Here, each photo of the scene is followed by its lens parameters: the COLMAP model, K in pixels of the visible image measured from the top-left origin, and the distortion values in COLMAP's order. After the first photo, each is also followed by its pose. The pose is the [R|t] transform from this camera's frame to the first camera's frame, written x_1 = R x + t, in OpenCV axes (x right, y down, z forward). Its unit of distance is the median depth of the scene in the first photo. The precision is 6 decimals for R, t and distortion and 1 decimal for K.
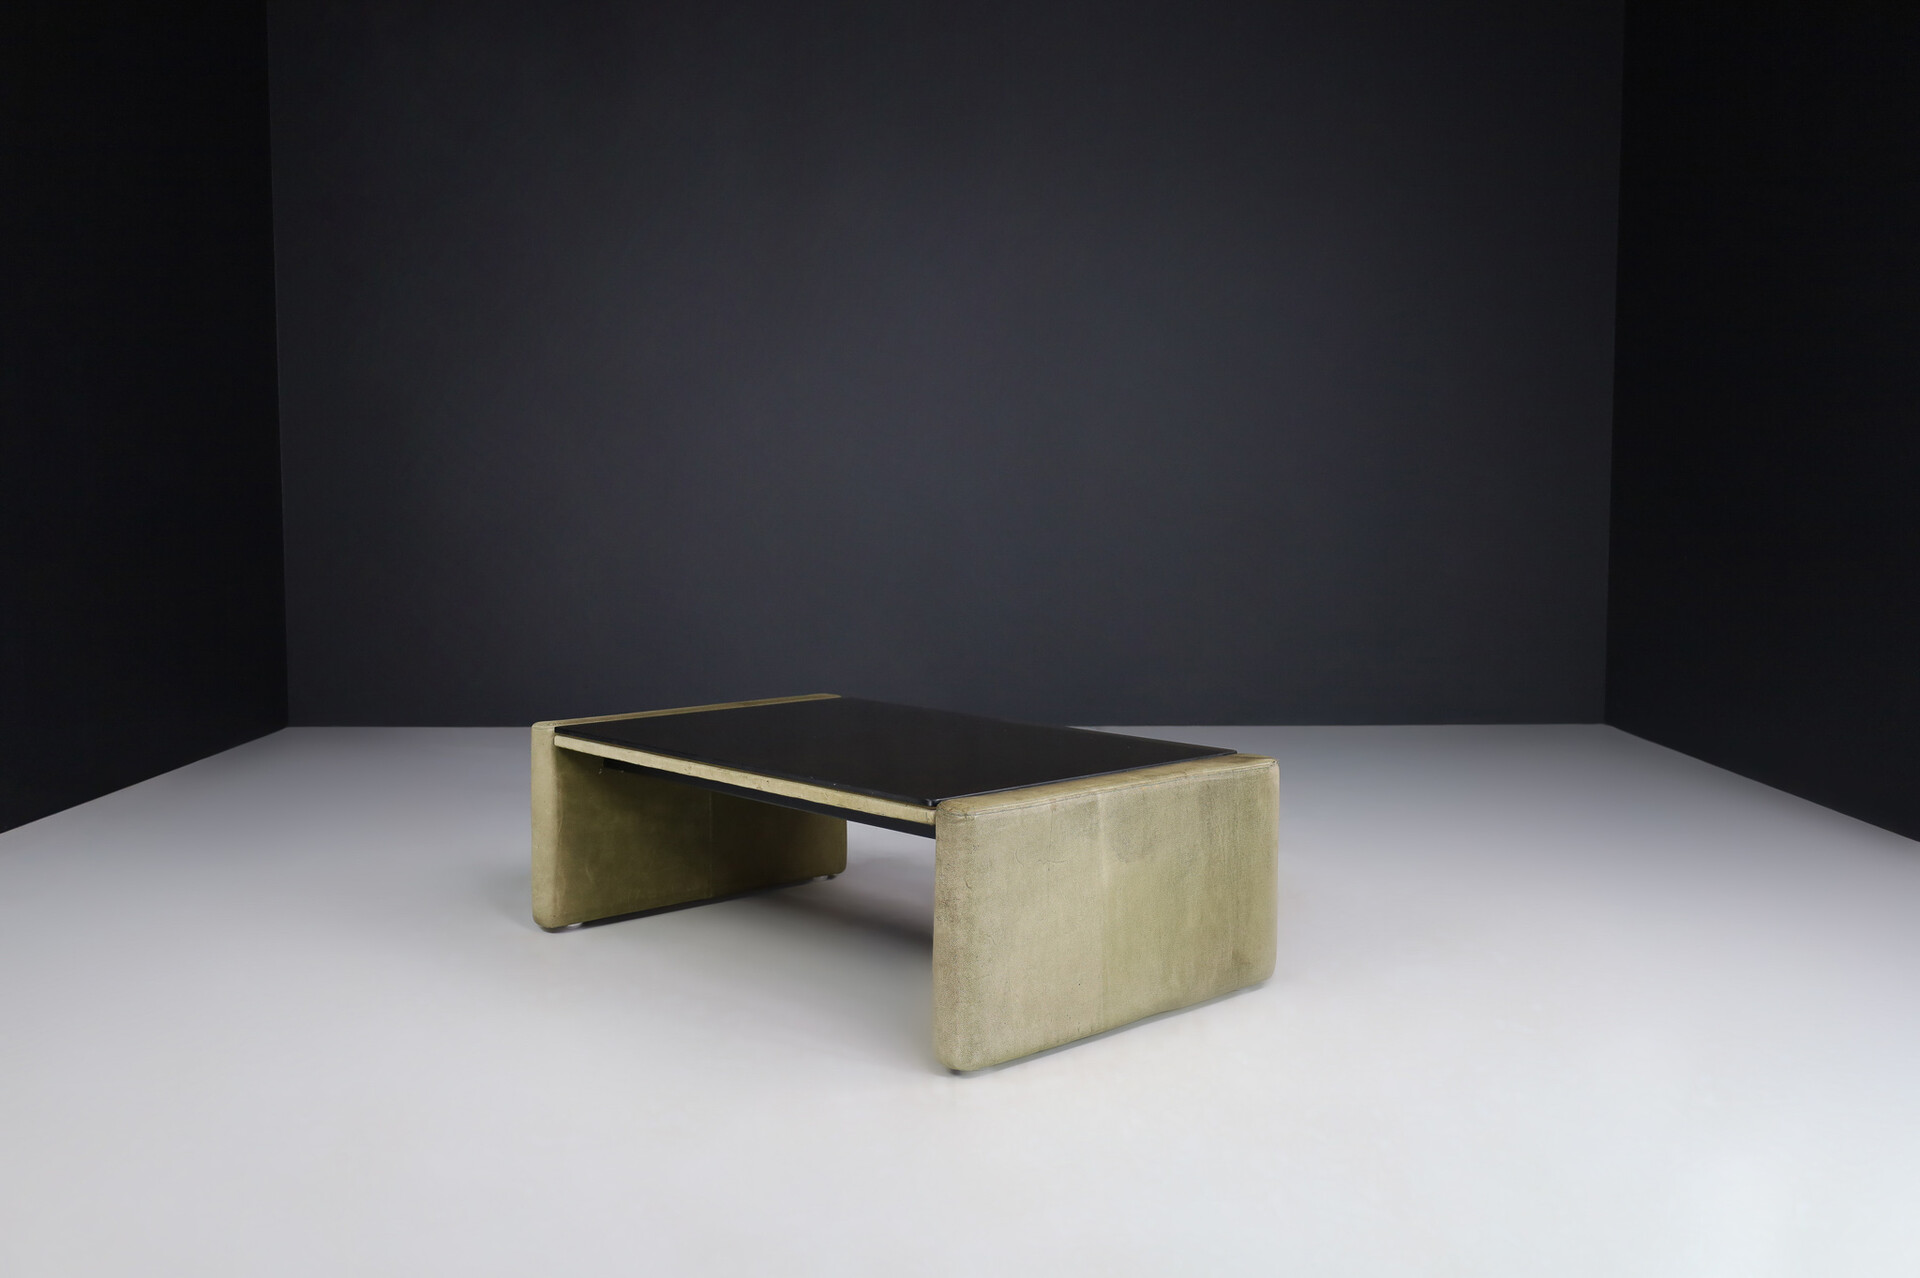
lens RADIAL K [[1815.0, 0, 960.0], [0, 1815.0, 639.0], [0, 0, 1]] dist [0.002449, 0.001143]
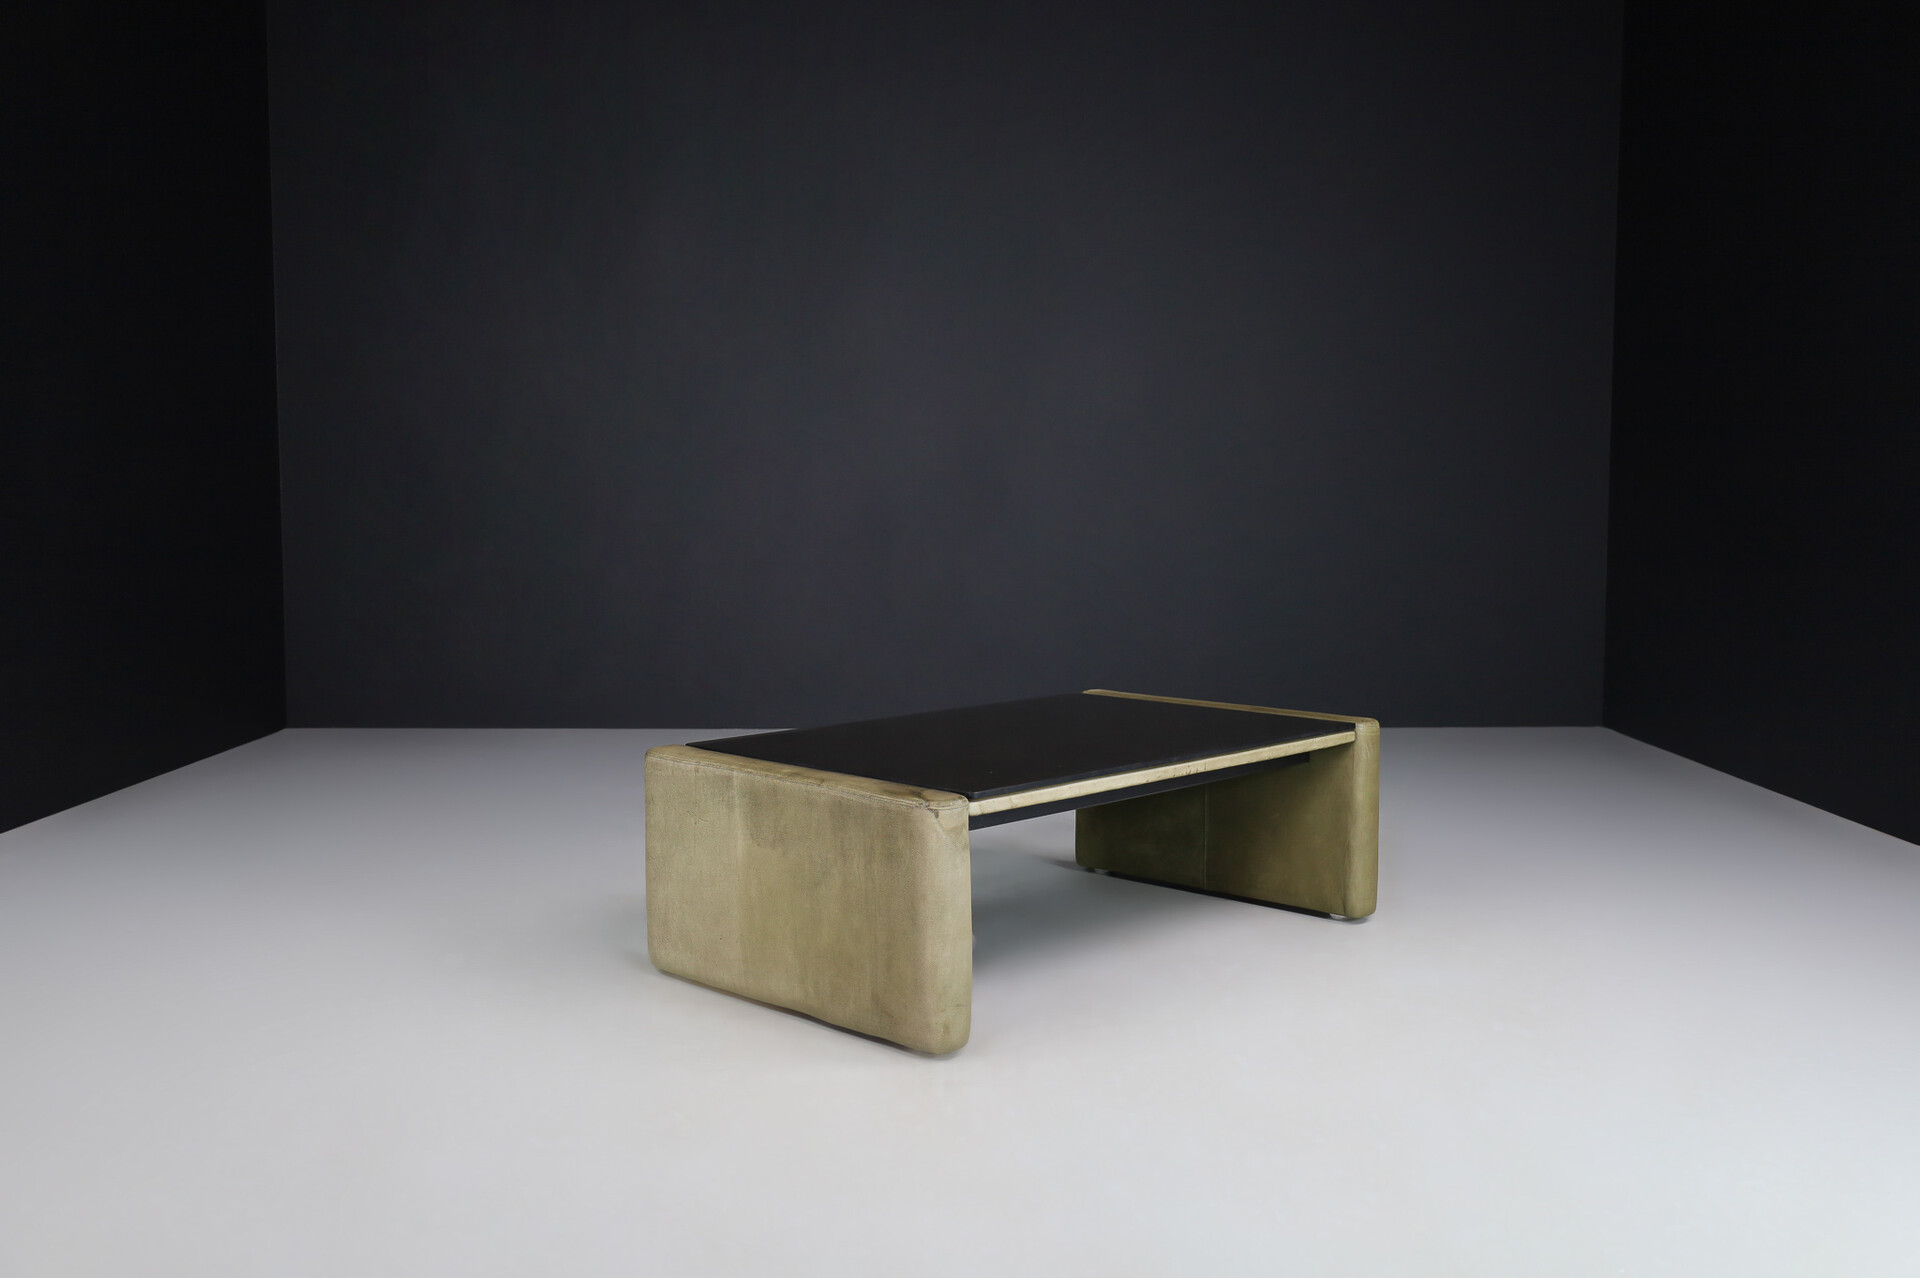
lens RADIAL K [[1815.0, 0, 960.0], [0, 1815.0, 639.0], [0, 0, 1]] dist [0.002449, 0.001143]
pose [[0.050332, 0.085926, -0.995029, 1.105919], [-0.096693, 0.992031, 0.080776, -0.089560], [0.994041, 0.092147, 0.058239, 1.018893]]
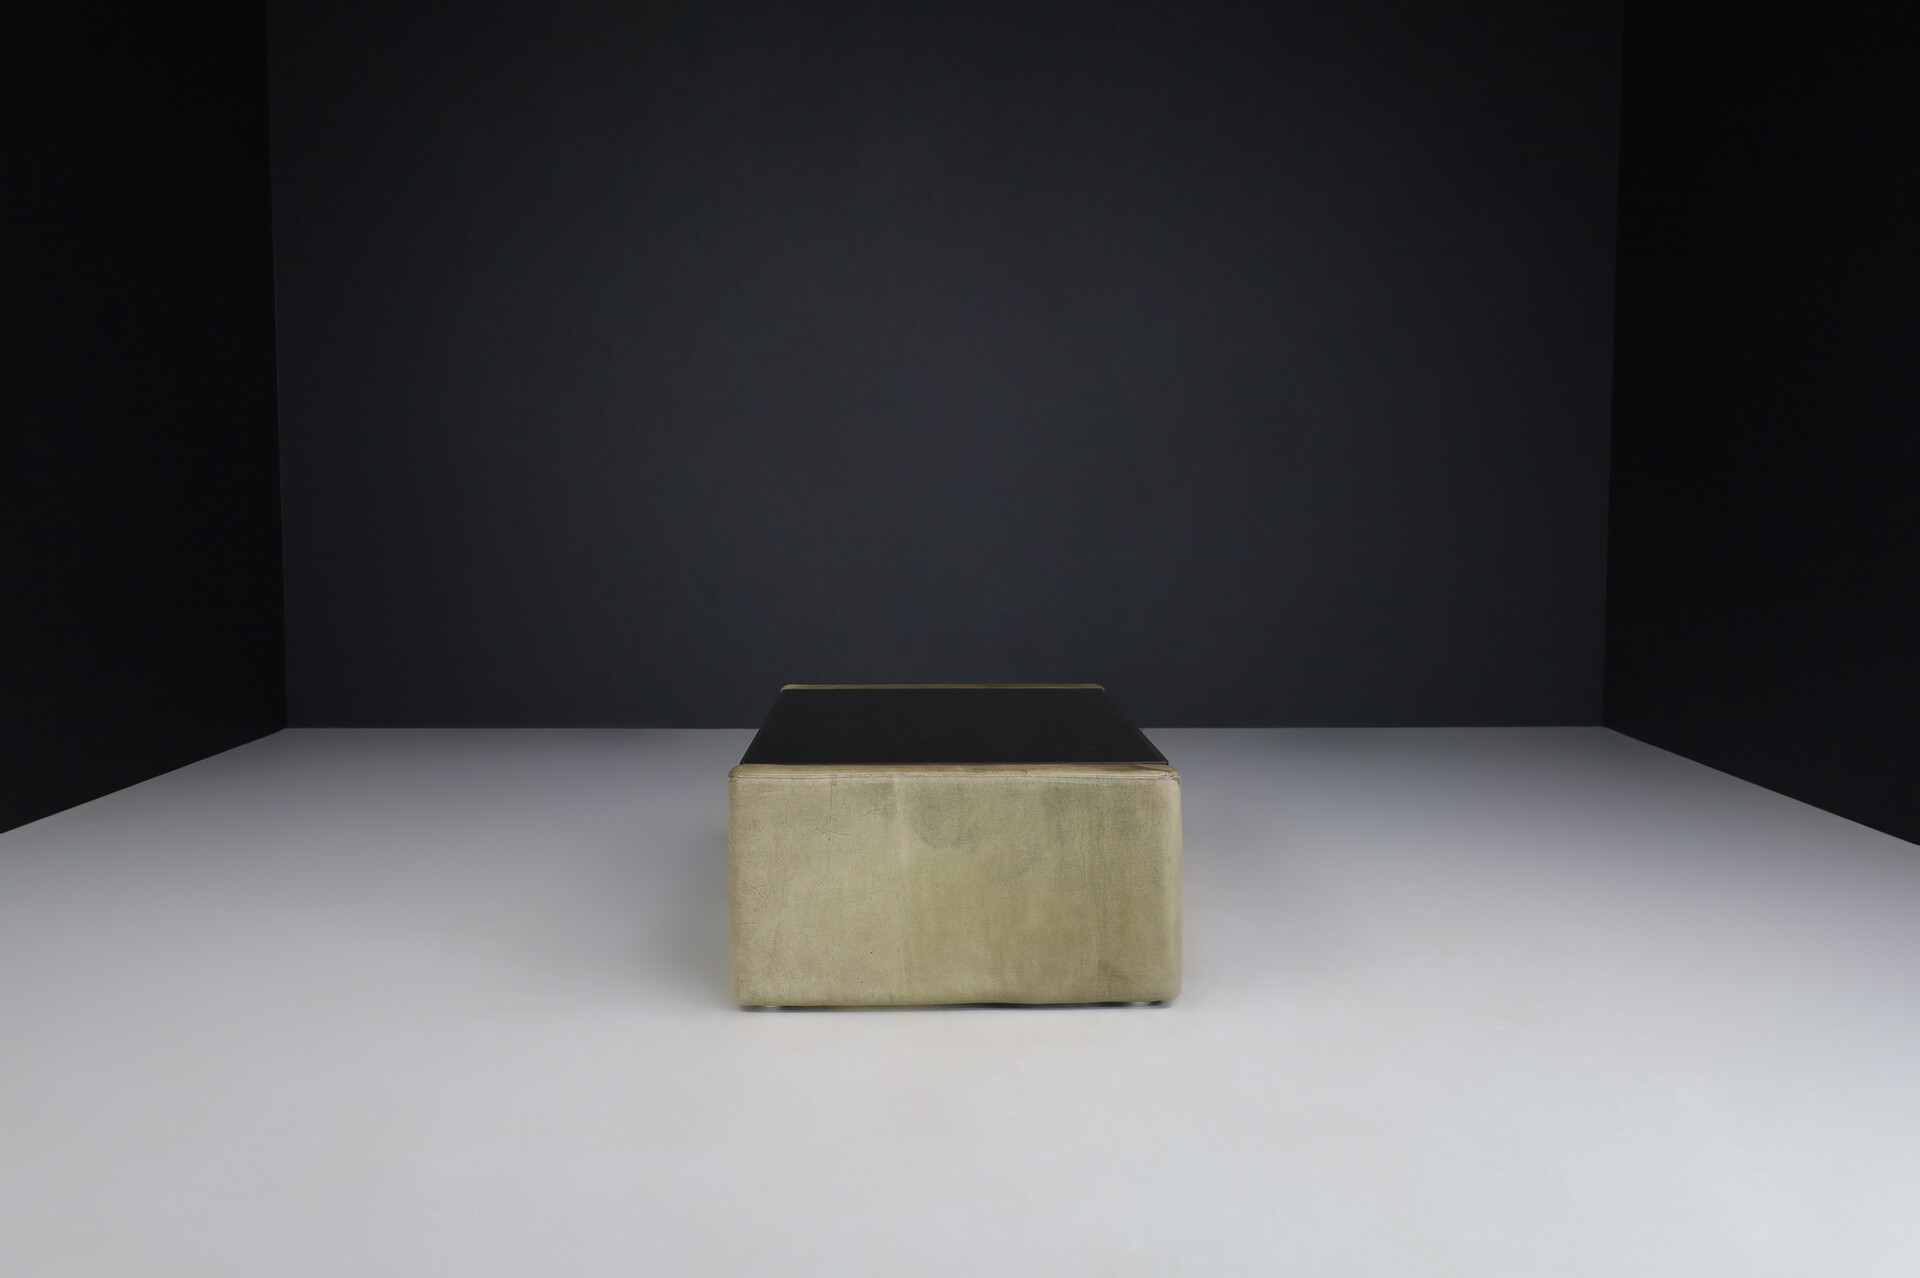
lens RADIAL K [[1815.0, 0, 960.0], [0, 1815.0, 639.0], [0, 0, 1]] dist [0.002449, 0.001143]
pose [[0.752771, 0.064199, -0.655144, 0.759692], [-0.060331, 0.997773, 0.028453, -0.026397], [0.655512, 0.018107, 0.754968, 0.214888]]
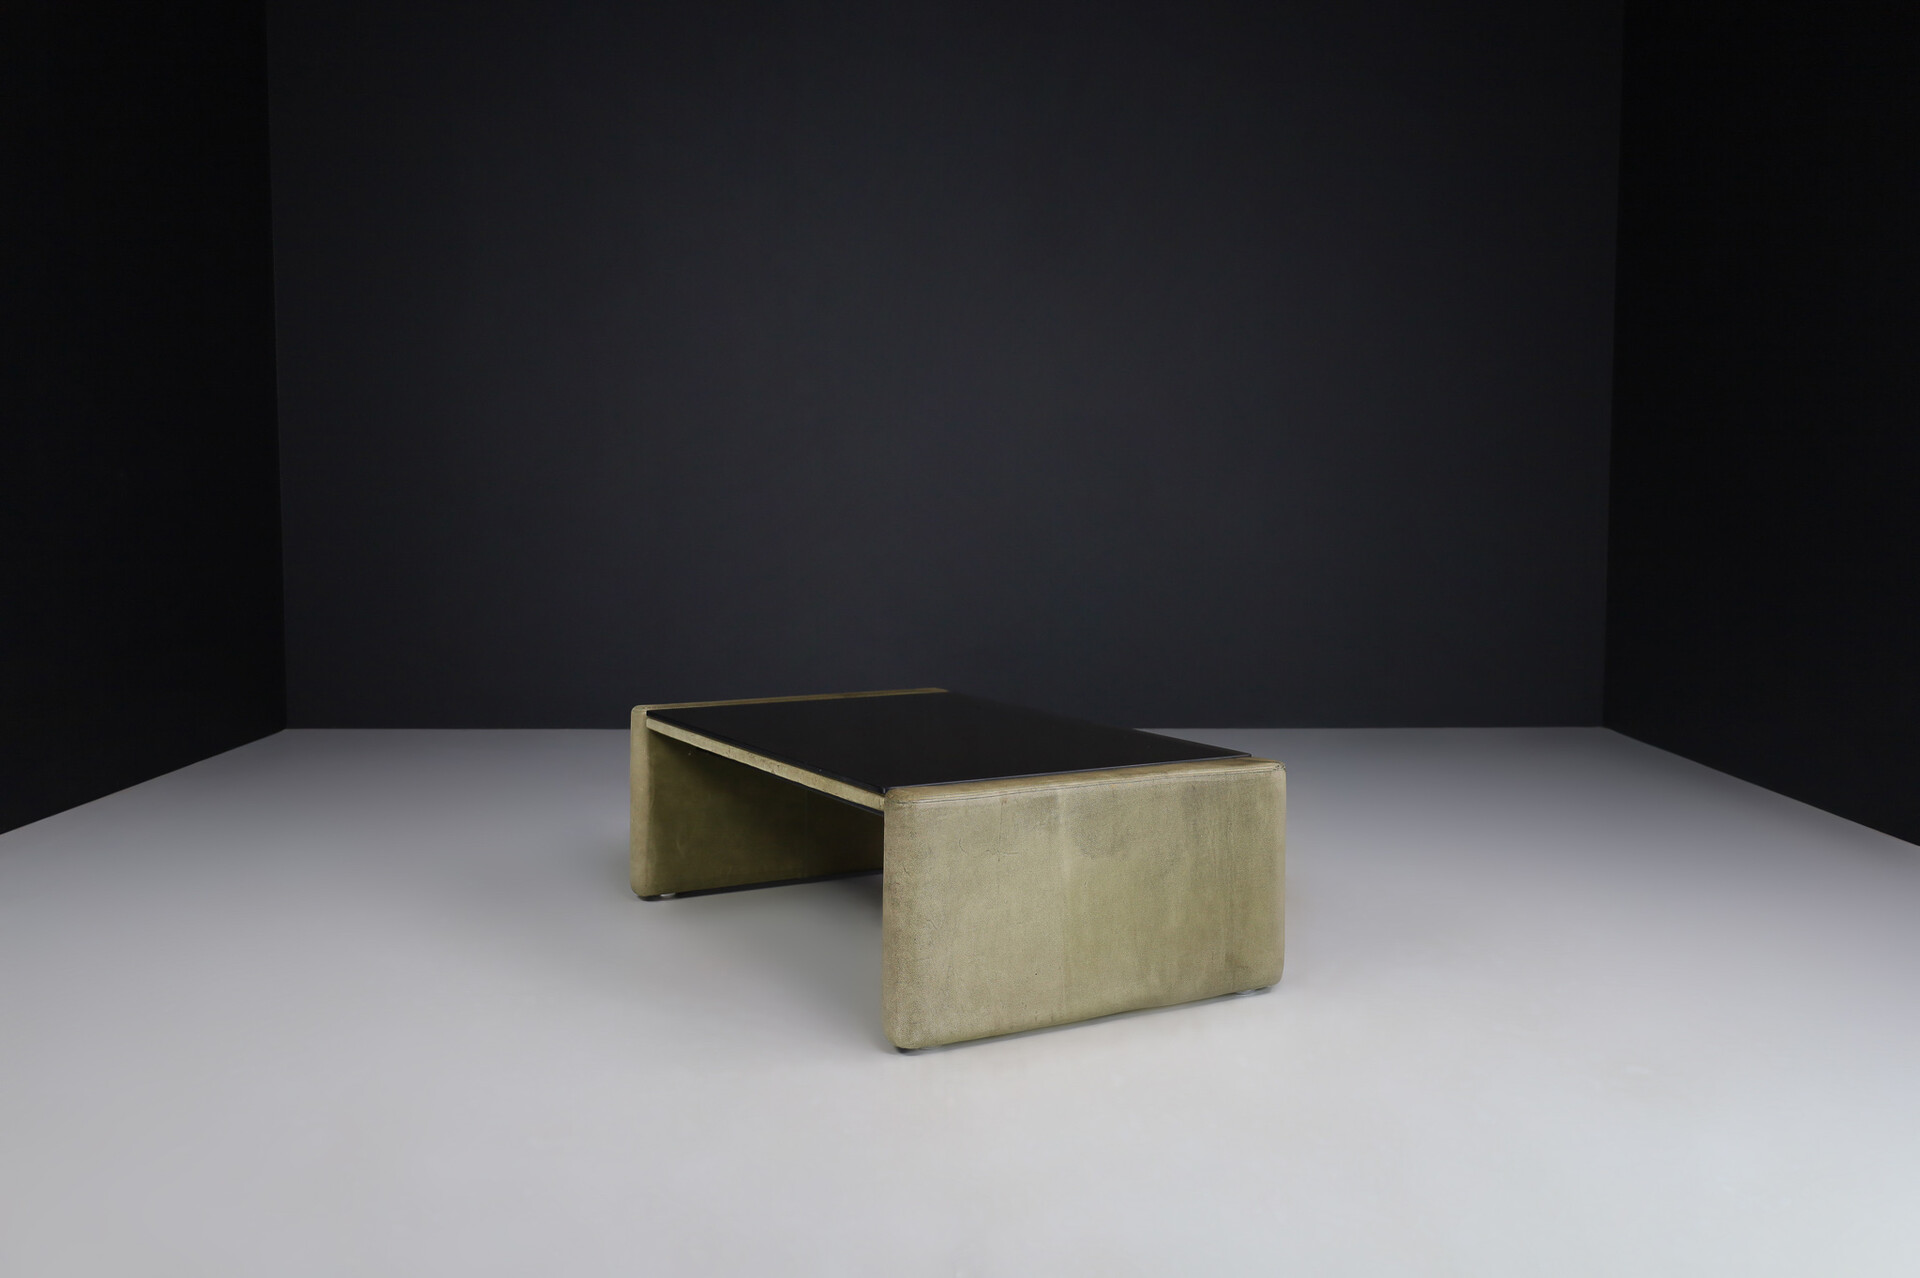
lens RADIAL K [[1815.0, 0, 960.0], [0, 1815.0, 639.0], [0, 0, 1]] dist [0.002449, 0.001143]
pose [[0.972015, 0.021299, -0.233950, 0.249004], [-0.021518, 0.999767, 0.001620, 0.000244], [0.233930, 0.003460, 0.972247, -0.007404]]
